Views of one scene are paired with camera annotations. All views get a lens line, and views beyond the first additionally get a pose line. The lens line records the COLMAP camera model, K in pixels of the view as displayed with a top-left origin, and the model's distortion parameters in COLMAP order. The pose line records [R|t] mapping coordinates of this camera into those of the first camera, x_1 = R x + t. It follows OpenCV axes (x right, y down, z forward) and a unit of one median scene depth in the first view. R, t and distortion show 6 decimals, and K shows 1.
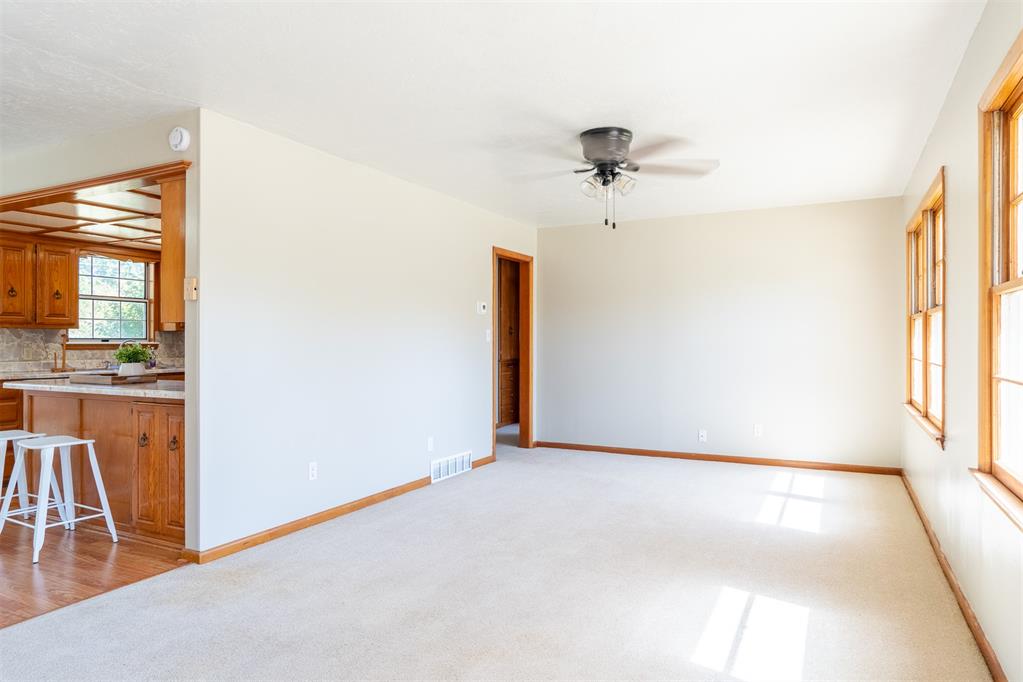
lens RADIAL K [[637.2, 0, 514.5], [0, 637.2, 339.8], [0, 0, 1]] dist [-0.008176, 0.000199]
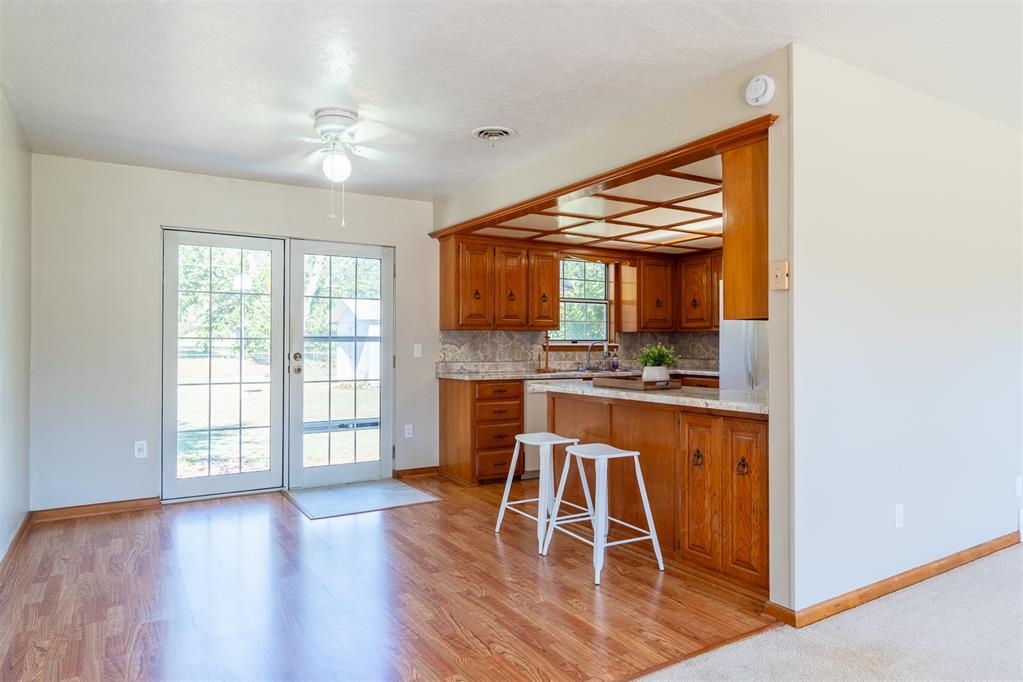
lens RADIAL K [[639.4, 0, 513.8], [0, 639.4, 341.1], [0, 0, 1]] dist [-0.007833, 0.000090]
pose [[0.854458, -0.002886, -0.519513, -0.276246], [0.002399, 0.999996, -0.001610, 0.001455], [0.519515, 0.000129, 0.854461, 0.109245]]
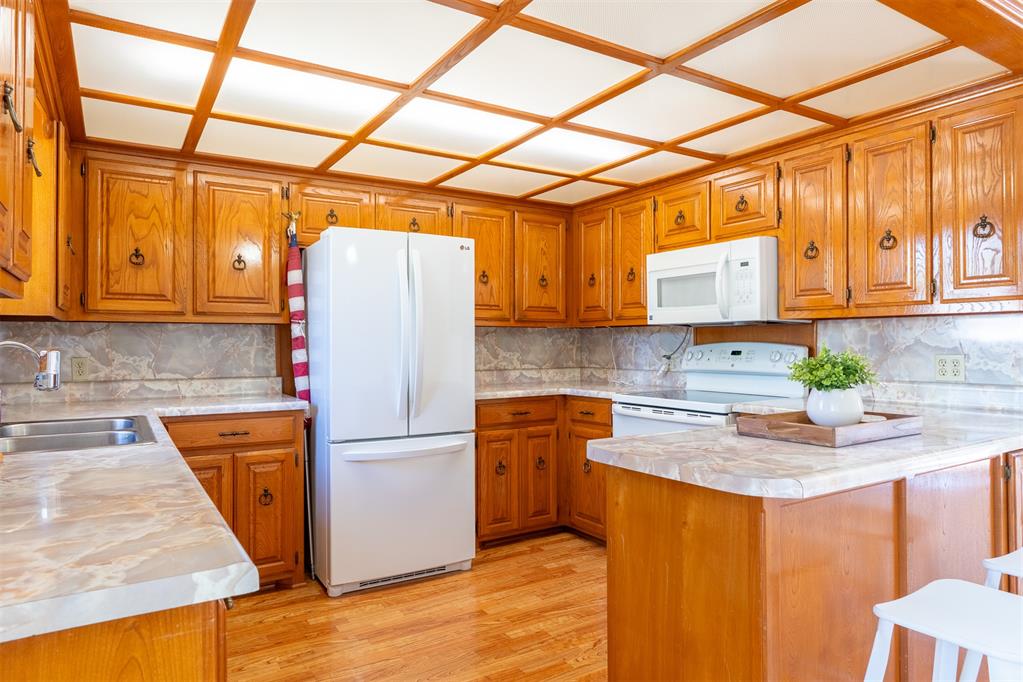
lens RADIAL K [[637.2, 0, 514.5], [0, 637.2, 339.8], [0, 0, 1]] dist [-0.008176, 0.000199]
pose [[0.509371, 0.004516, 0.860535, -1.033360], [0.002784, 0.999972, -0.006896, 0.003272], [-0.860542, 0.005908, 0.509345, 0.875847]]
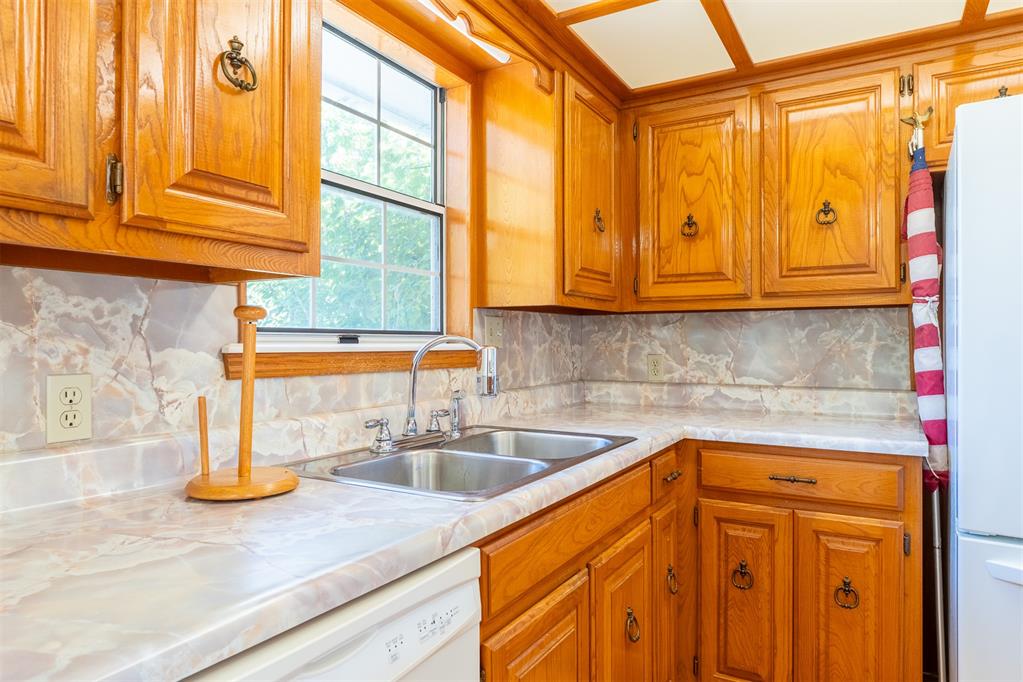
lens RADIAL K [[637.2, 0, 514.5], [0, 637.2, 339.8], [0, 0, 1]] dist [-0.008176, 0.000199]
pose [[0.998792, -0.002315, -0.049082, -0.785992], [0.002161, 0.999993, -0.003186, 0.004116], [0.049089, 0.003077, 0.998790, 1.028056]]
